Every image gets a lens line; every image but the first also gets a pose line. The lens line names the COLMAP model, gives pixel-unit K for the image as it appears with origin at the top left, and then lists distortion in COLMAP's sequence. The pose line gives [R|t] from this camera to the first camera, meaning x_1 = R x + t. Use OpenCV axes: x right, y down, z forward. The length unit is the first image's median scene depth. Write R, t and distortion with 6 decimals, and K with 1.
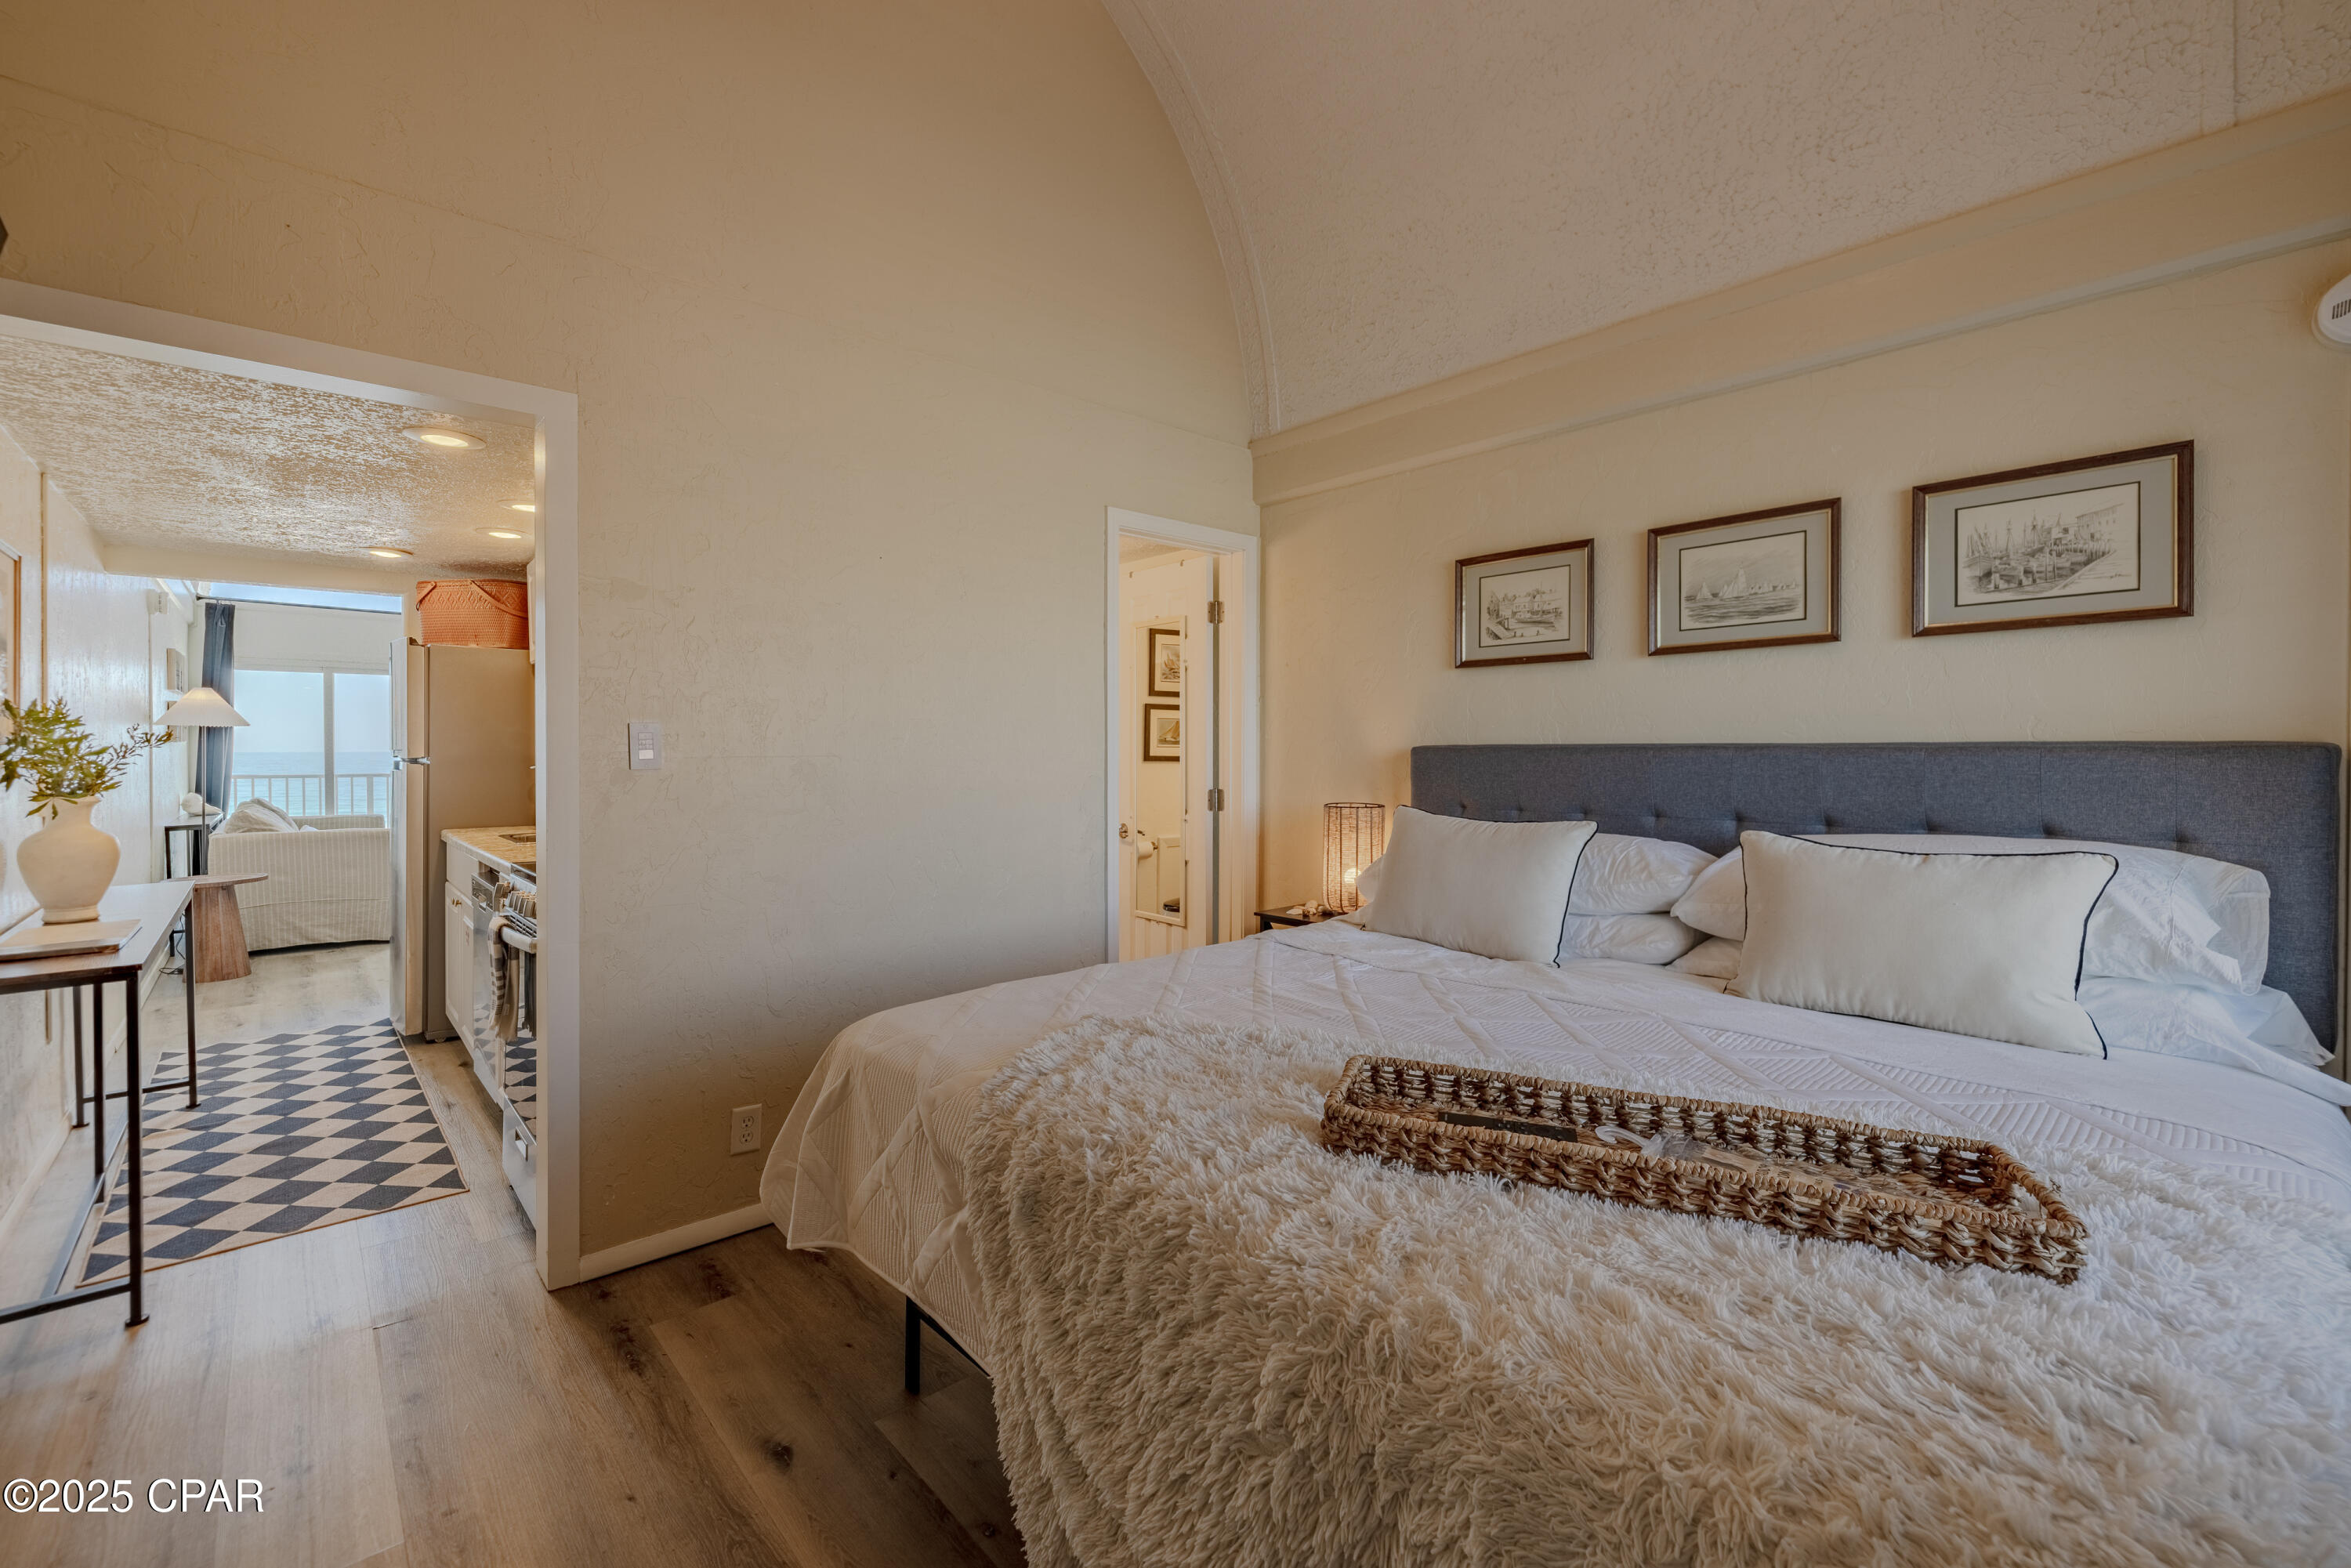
lens RADIAL K [[1014.4, 0, 1175.8], [0, 1014.4, 766.3], [0, 0, 1]] dist [0.008352, 0.000154]
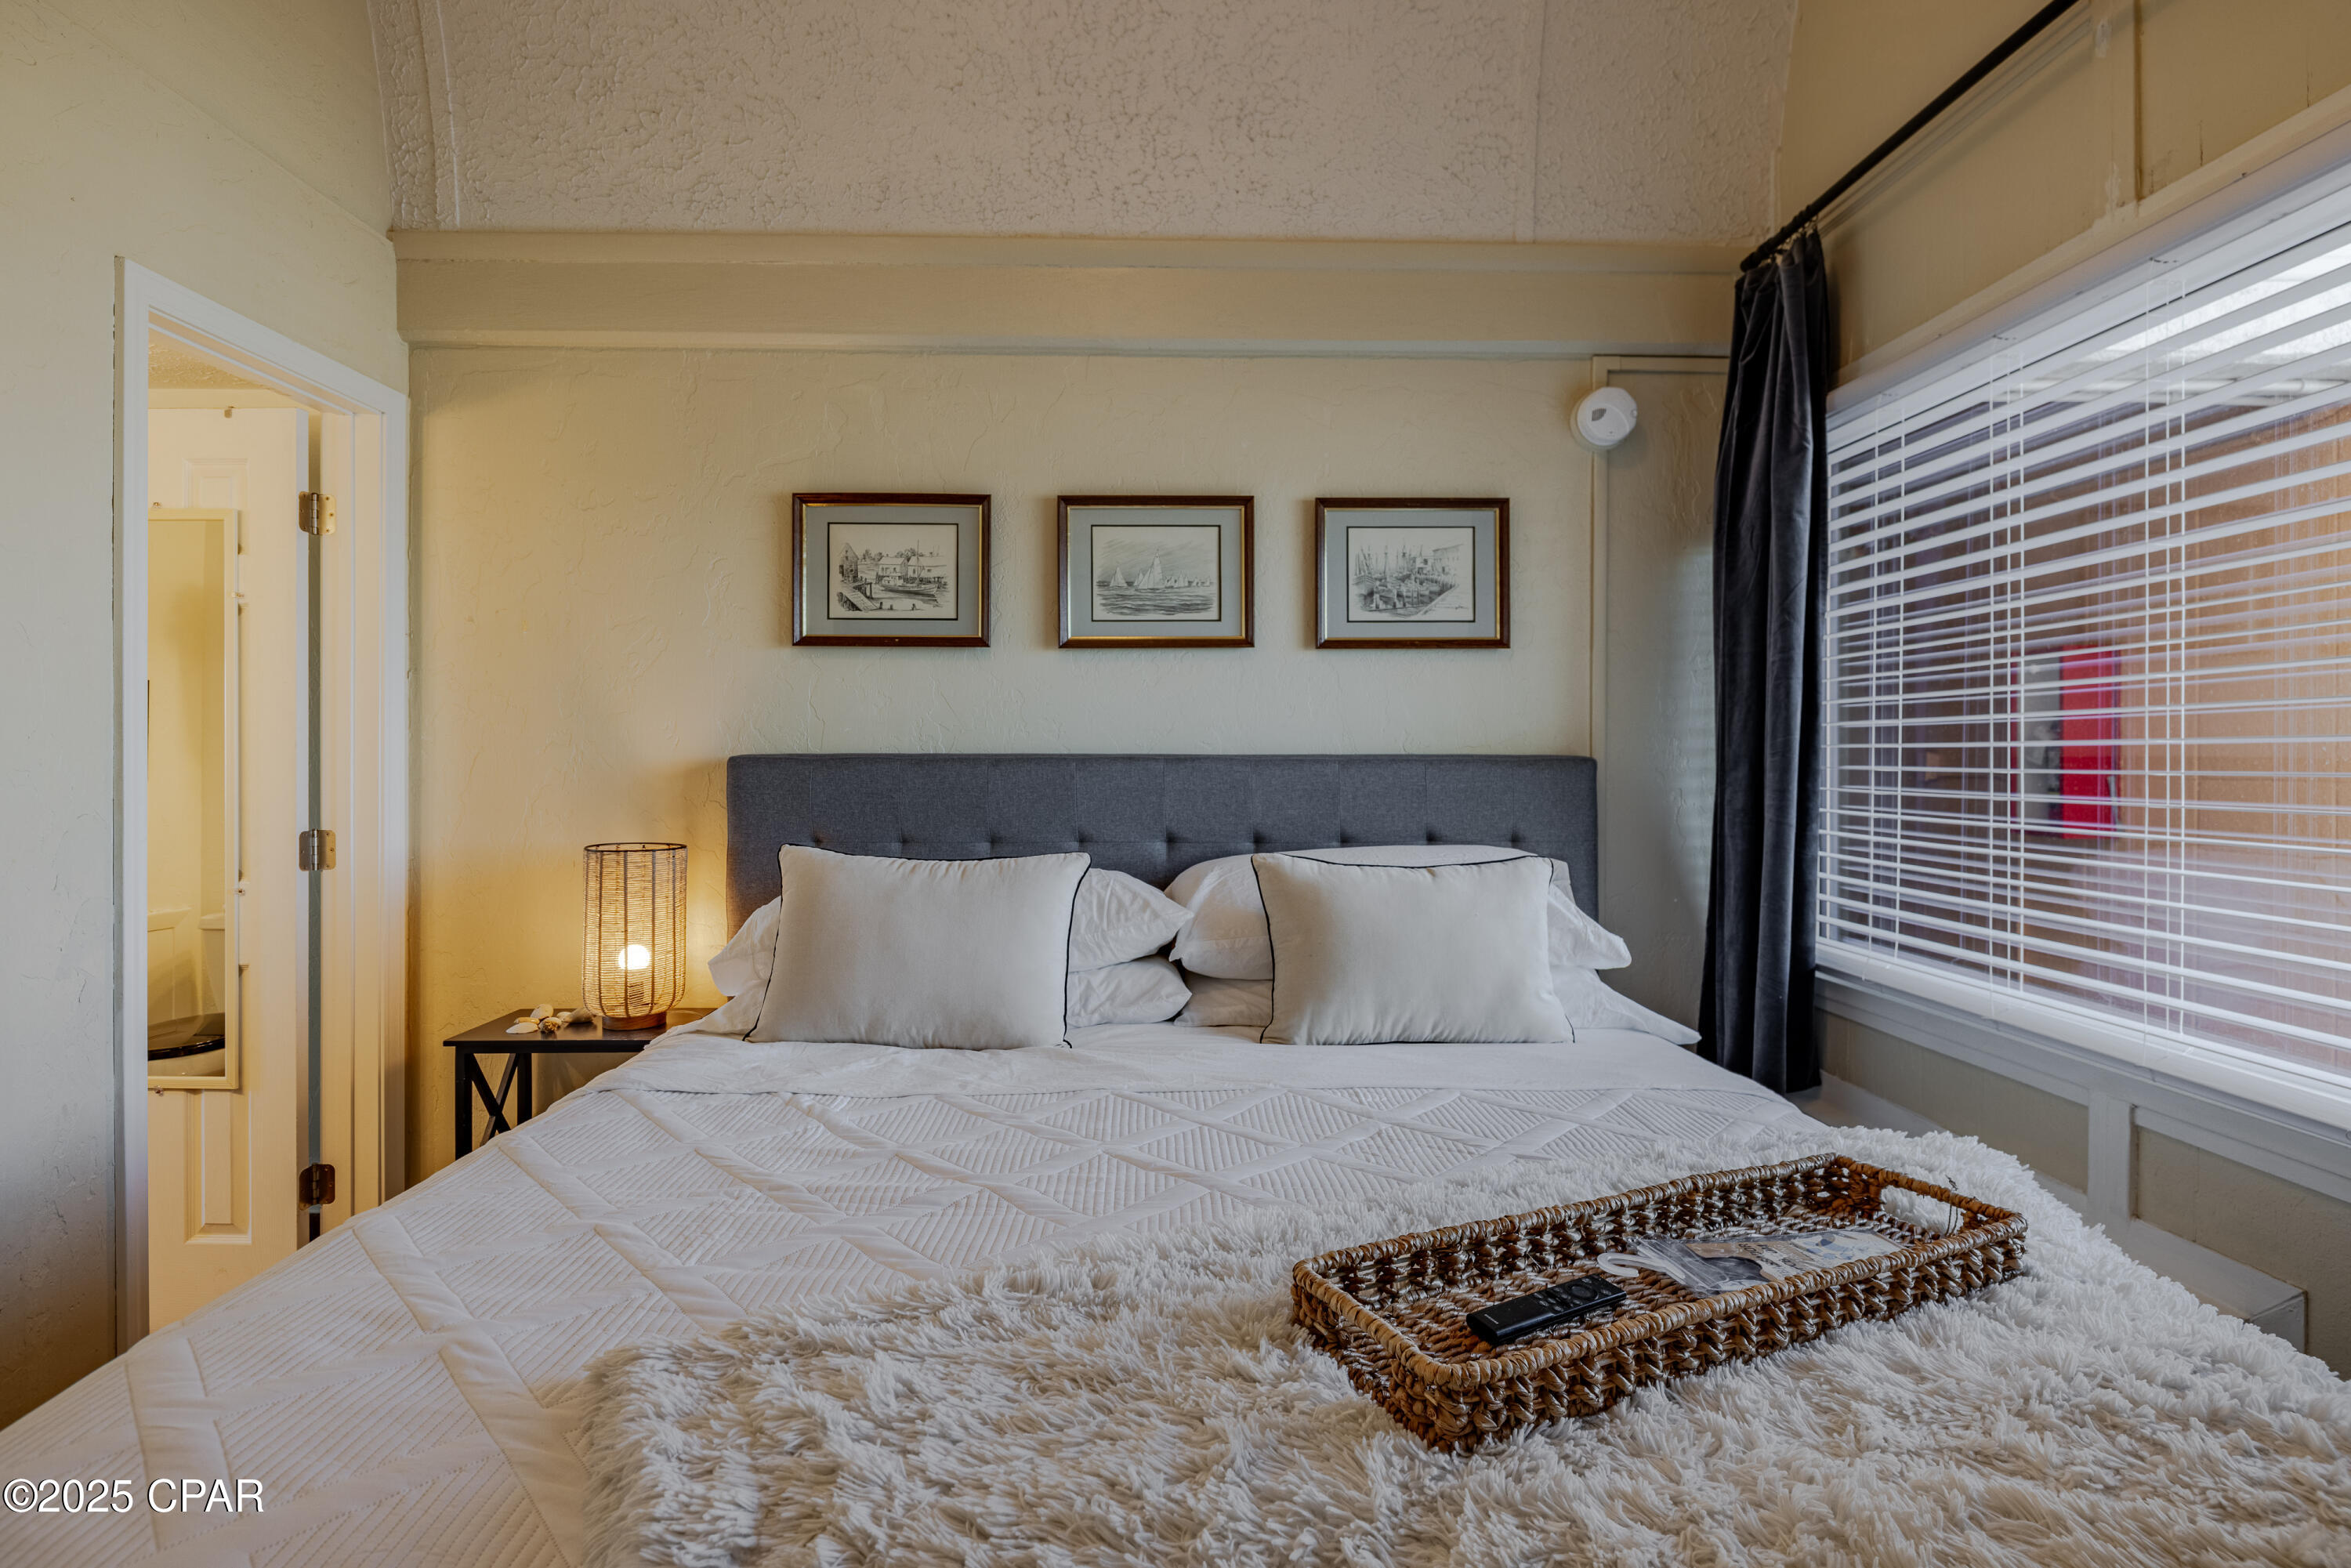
lens RADIAL K [[1183.9, 0, 1171.6], [0, 1183.9, 768.4], [0, 0, 1]] dist [-0.001700, -0.000228]
pose [[0.643925, -0.004268, 0.765076, -0.237549], [0.010536, 0.999939, -0.003290, -0.007023], [-0.765016, 0.010179, 0.643931, 0.342485]]
